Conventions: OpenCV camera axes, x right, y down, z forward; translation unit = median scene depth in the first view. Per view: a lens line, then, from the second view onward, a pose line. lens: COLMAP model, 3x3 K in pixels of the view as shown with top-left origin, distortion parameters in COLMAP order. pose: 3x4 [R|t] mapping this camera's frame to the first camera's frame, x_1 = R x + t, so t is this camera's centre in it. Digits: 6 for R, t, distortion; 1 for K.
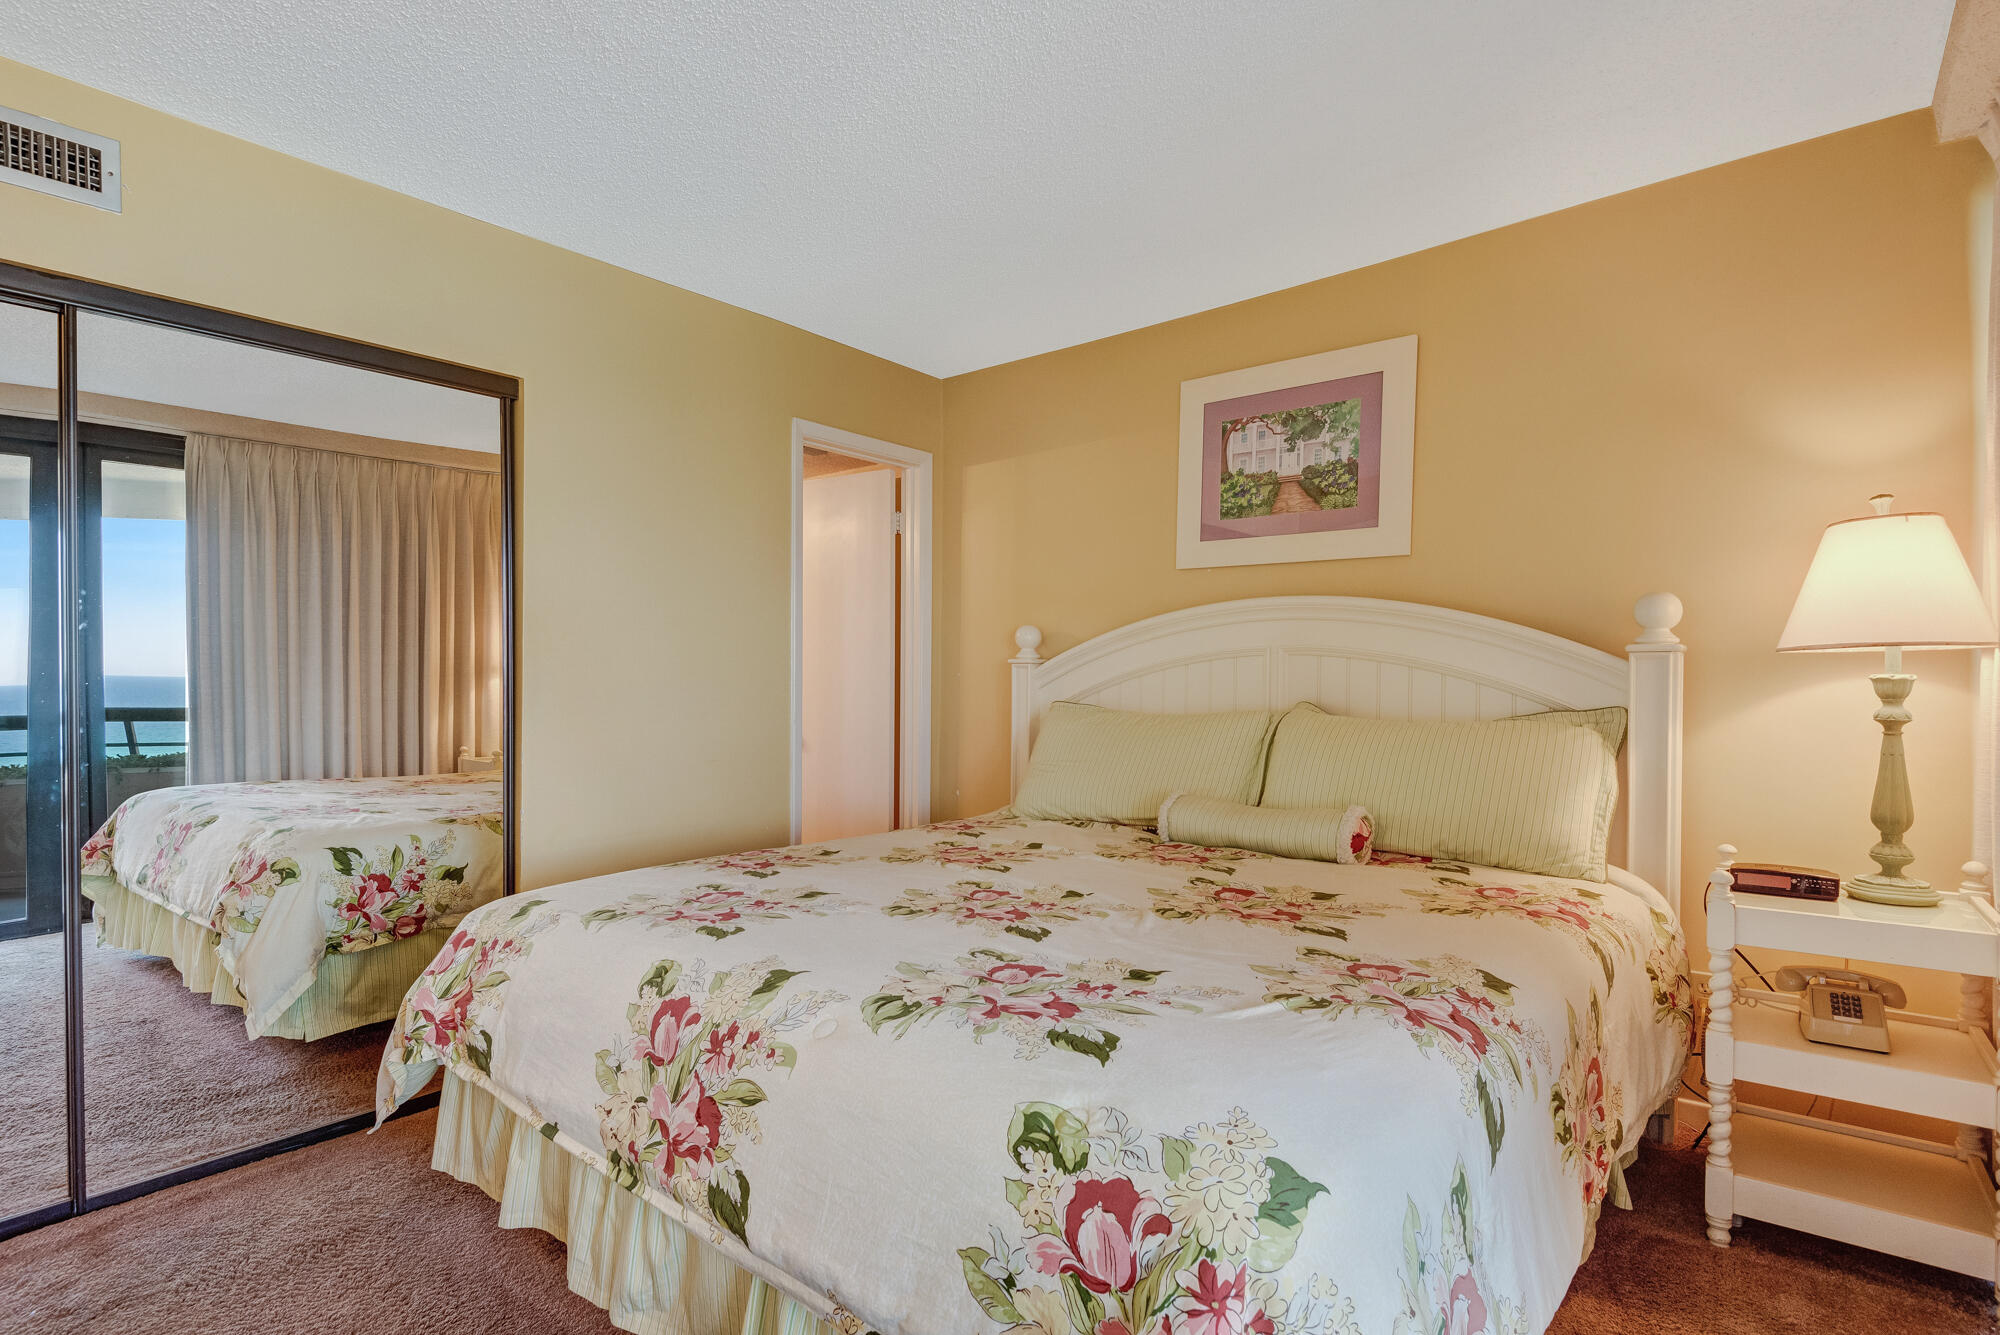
lens RADIAL K [[961.4, 0, 989.1], [0, 961.4, 688.9], [0, 0, 1]] dist [0.034257, -0.030581]
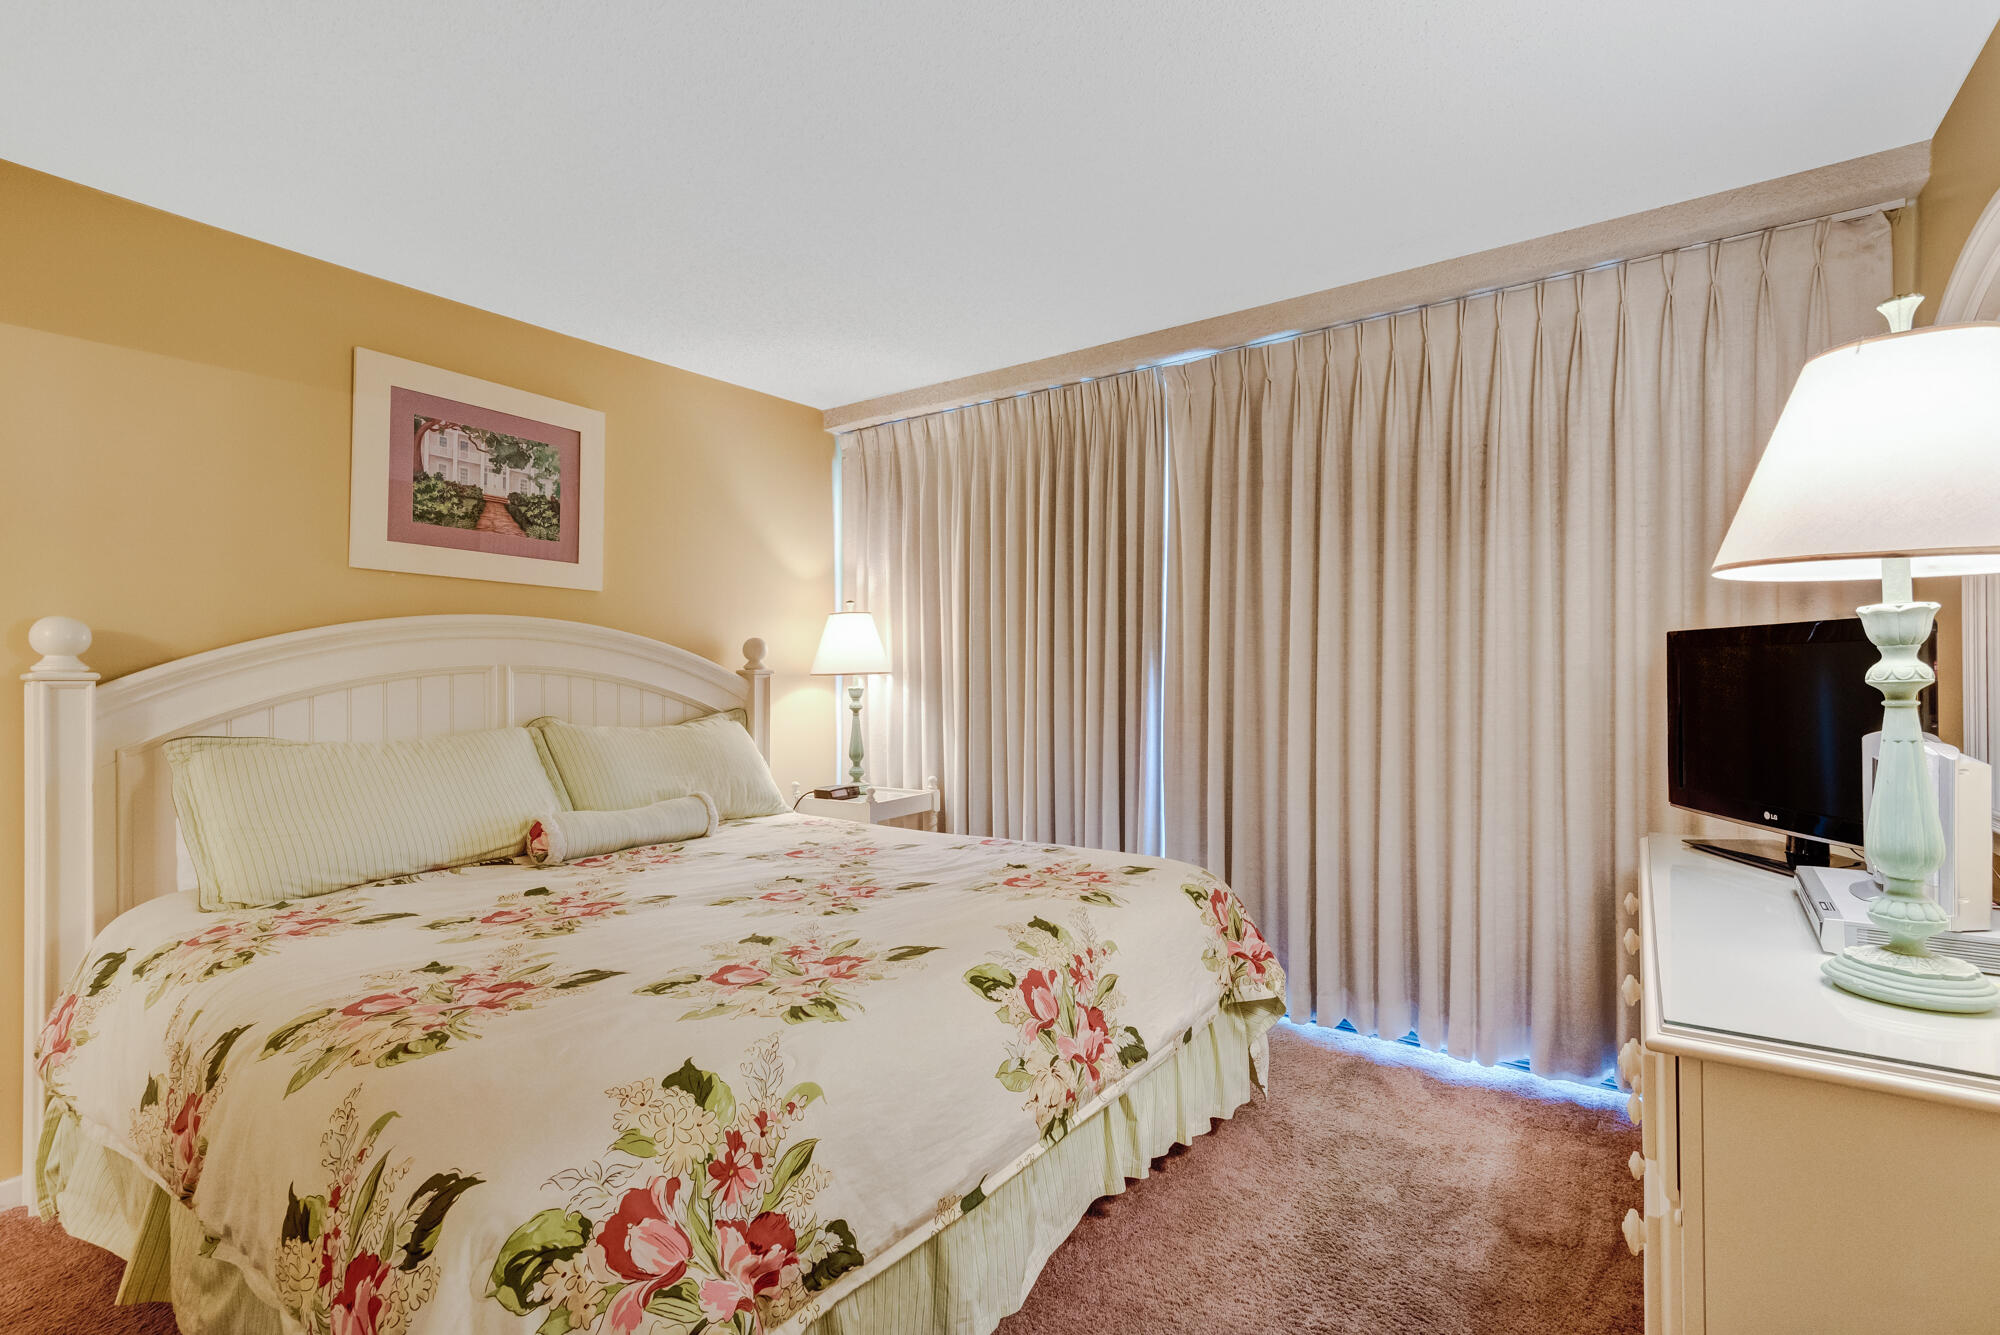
lens RADIAL K [[927.8, 0, 1006.2], [0, 927.8, 674.2], [0, 0, 1]] dist [0.011804, -0.000295]
pose [[-0.094621, 0.002632, 0.995510, -0.729682], [0.020850, 0.999782, -0.000661, -0.021931], [-0.995295, 0.020694, -0.094655, 0.571246]]
